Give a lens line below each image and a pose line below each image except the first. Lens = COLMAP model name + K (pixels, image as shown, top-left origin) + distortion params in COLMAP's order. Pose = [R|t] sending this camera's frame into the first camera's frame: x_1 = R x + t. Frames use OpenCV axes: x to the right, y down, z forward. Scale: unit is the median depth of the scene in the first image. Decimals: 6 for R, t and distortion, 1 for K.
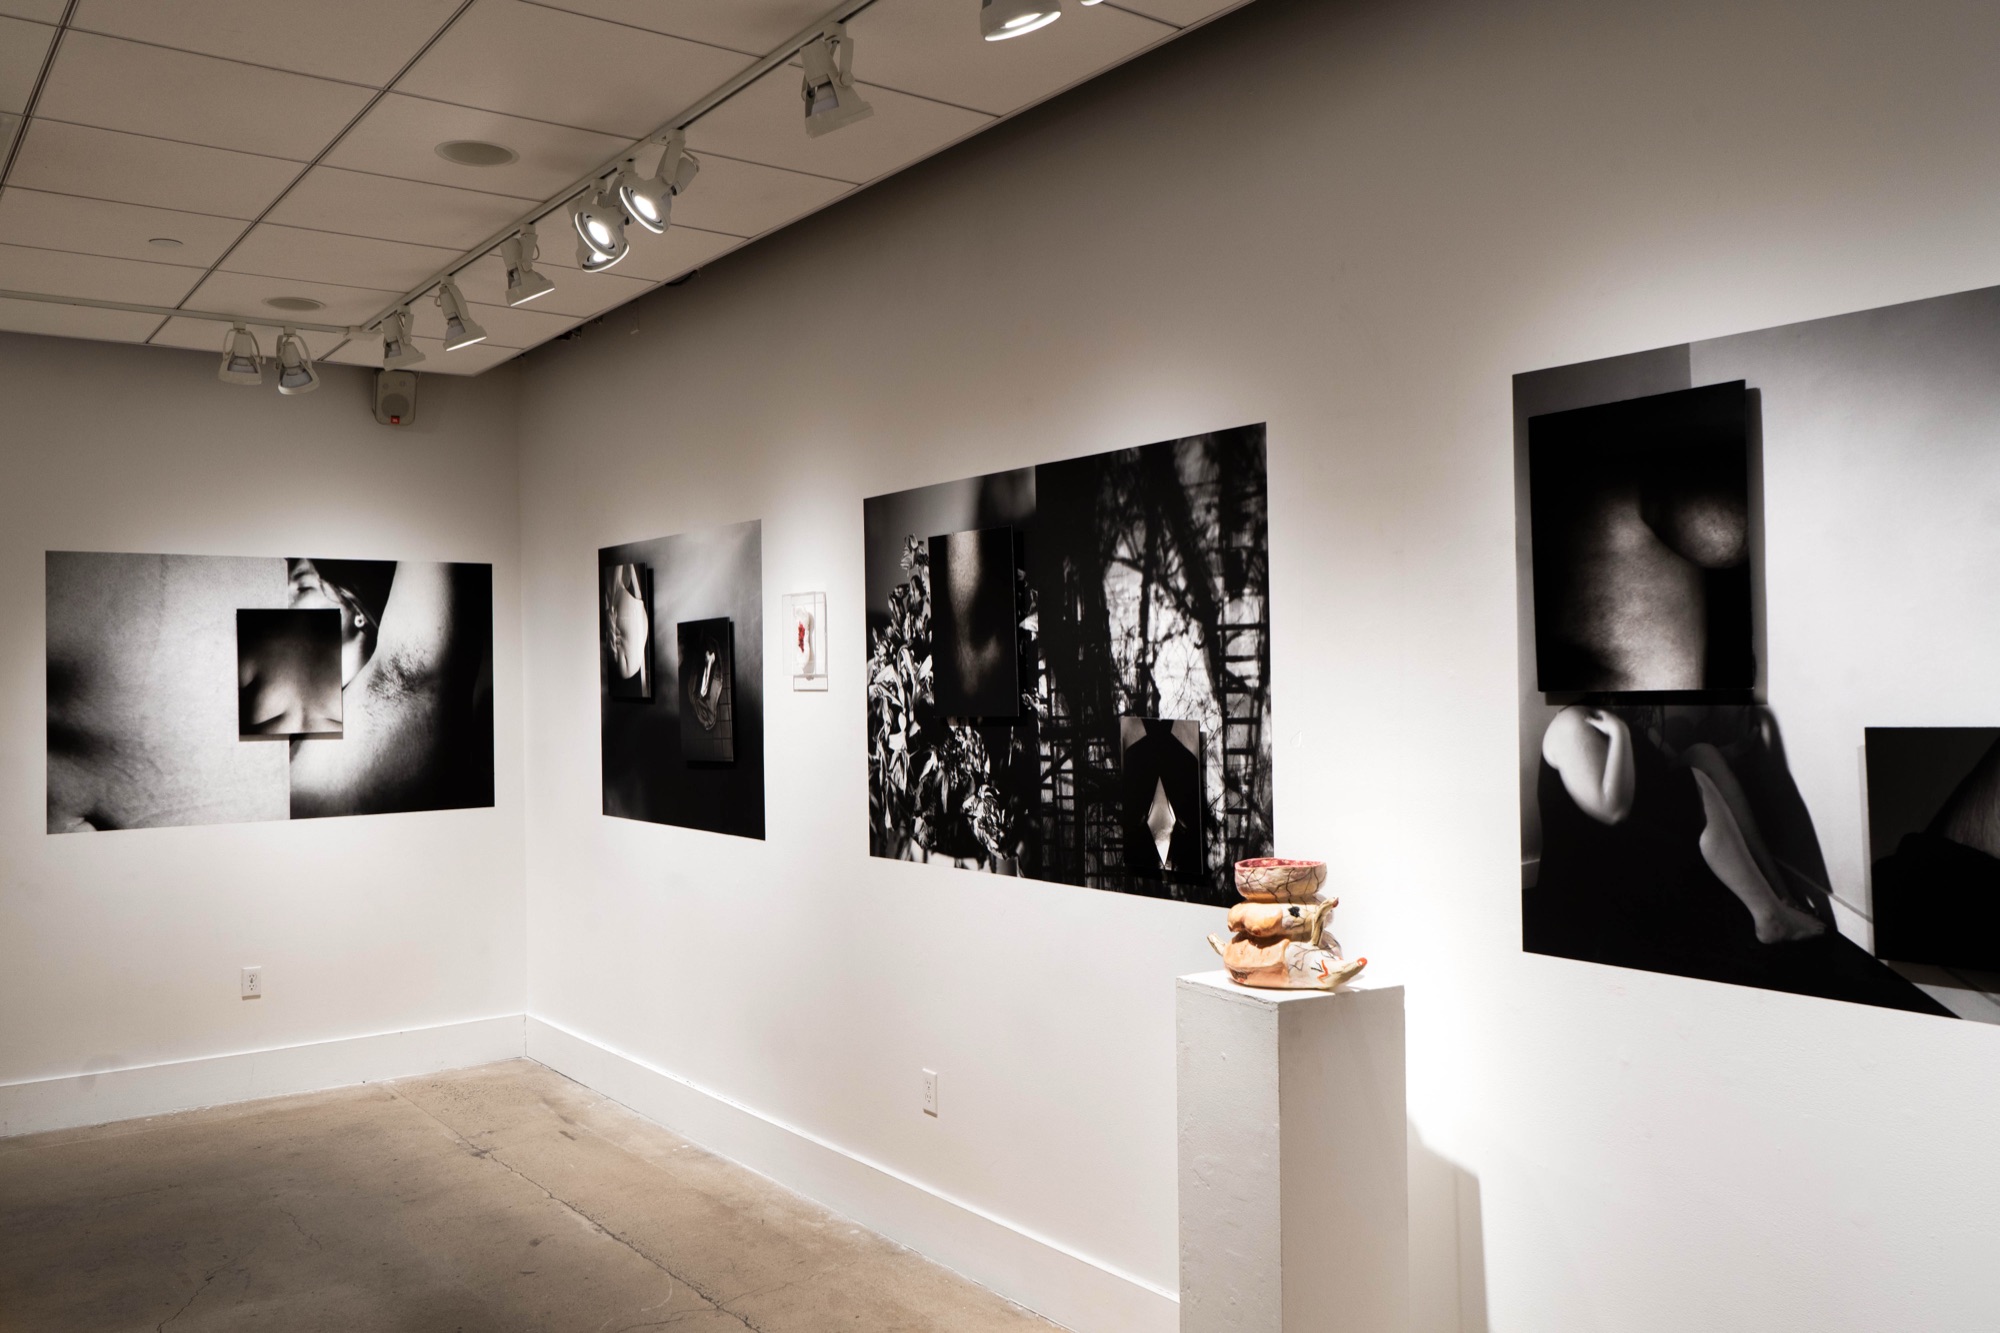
lens RADIAL K [[1599.7, 0, 993.1], [0, 1599.7, 641.6], [0, 0, 1]] dist [-0.001975, 0.000938]
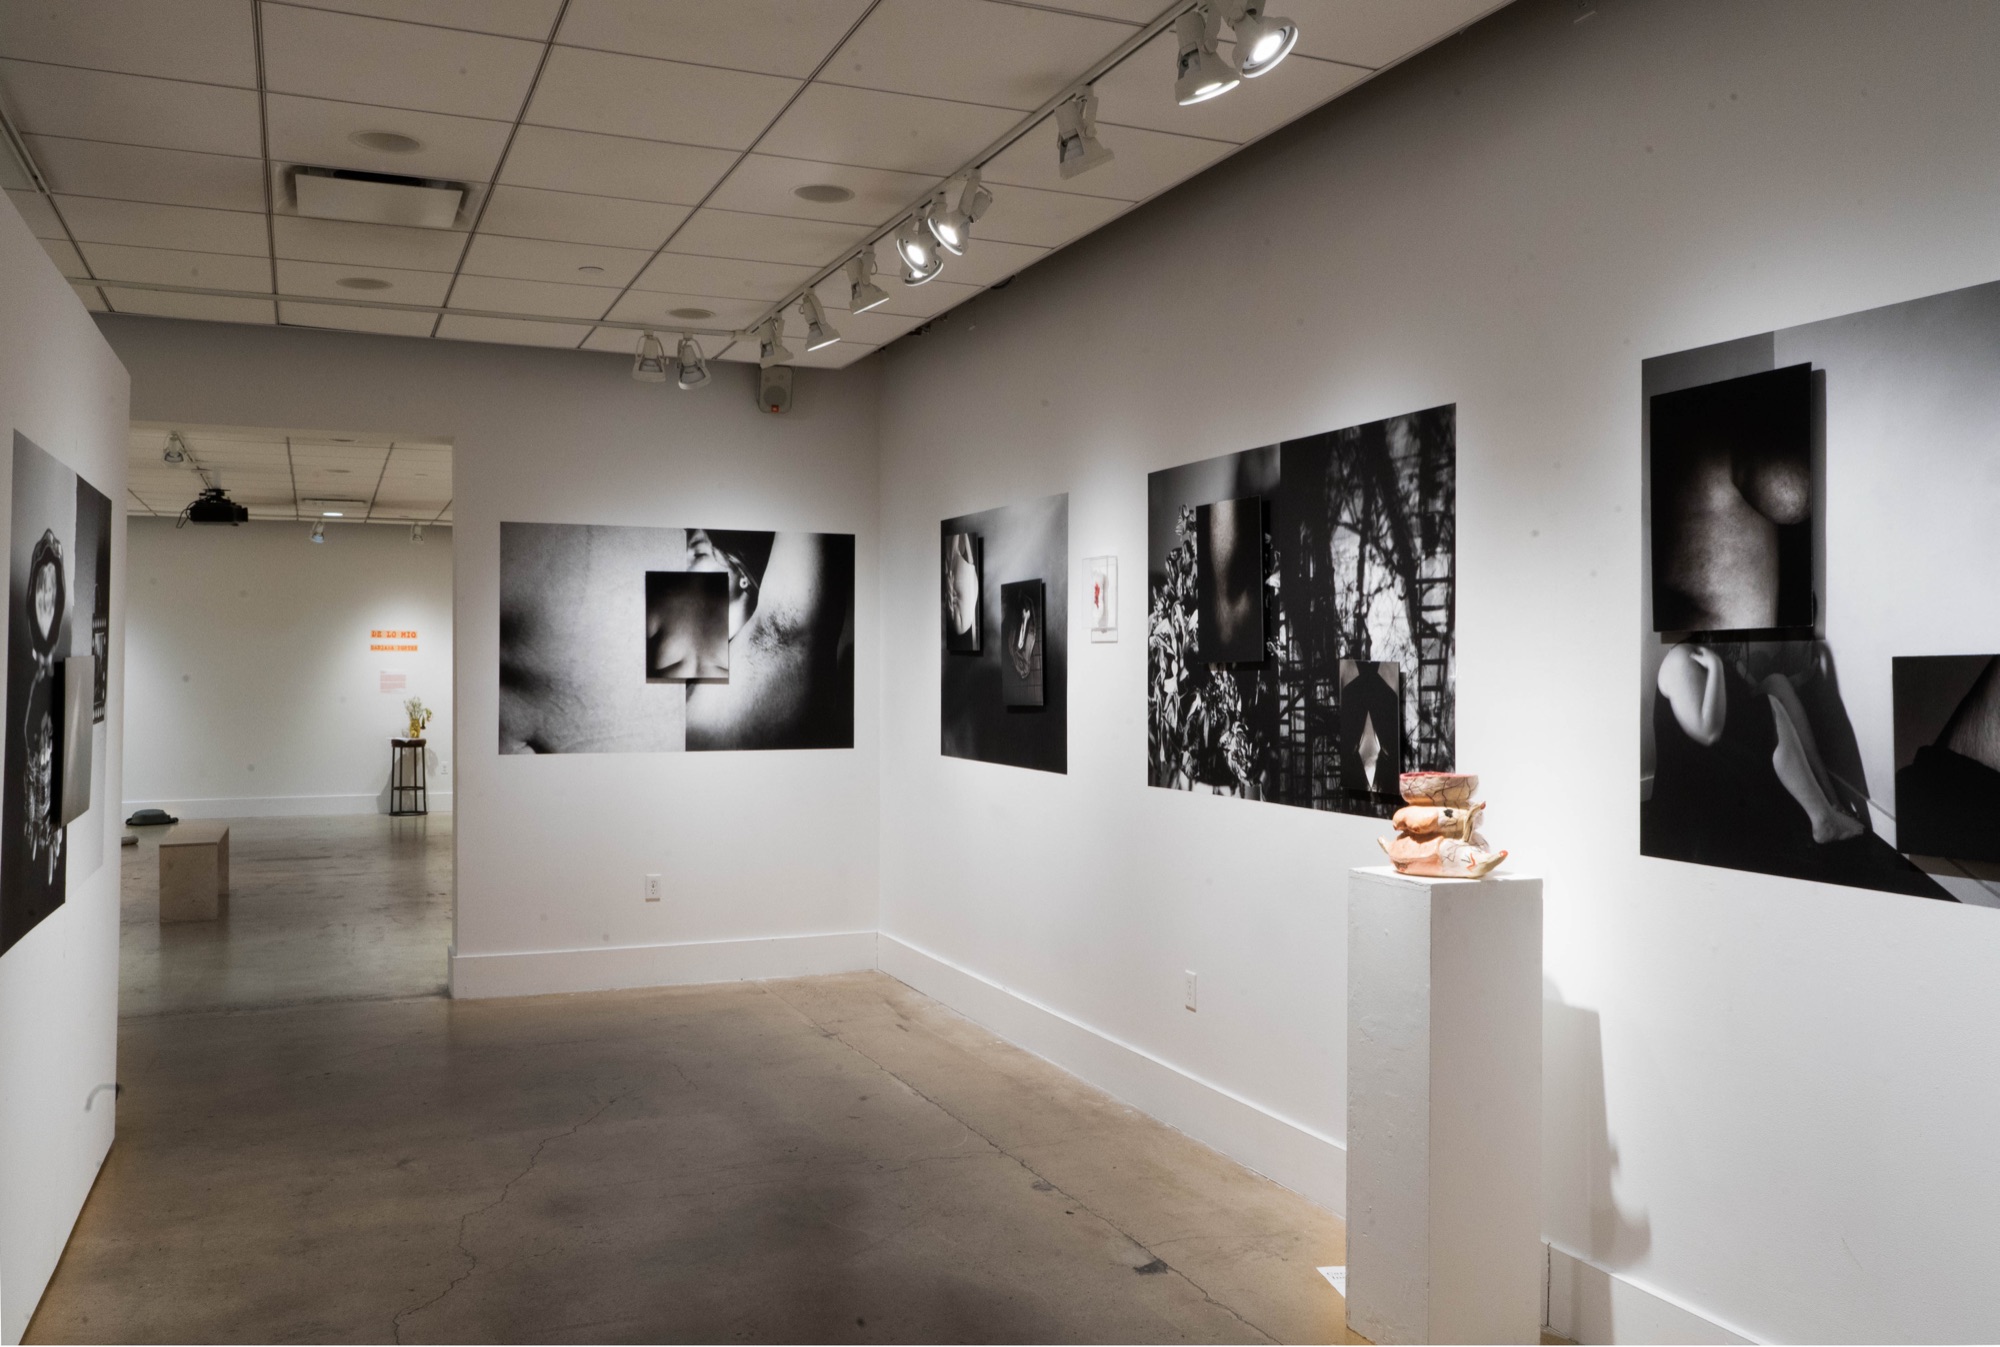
lens RADIAL K [[1657.2, 0, 1004.2], [0, 1657.2, 644.9], [0, 0, 1]] dist [0.016990, 0.005751]
pose [[0.971752, 0.017612, -0.235347, 0.115553], [-0.015082, 0.999808, 0.012544, 0.022789], [0.235523, -0.008641, 0.971830, -0.202079]]
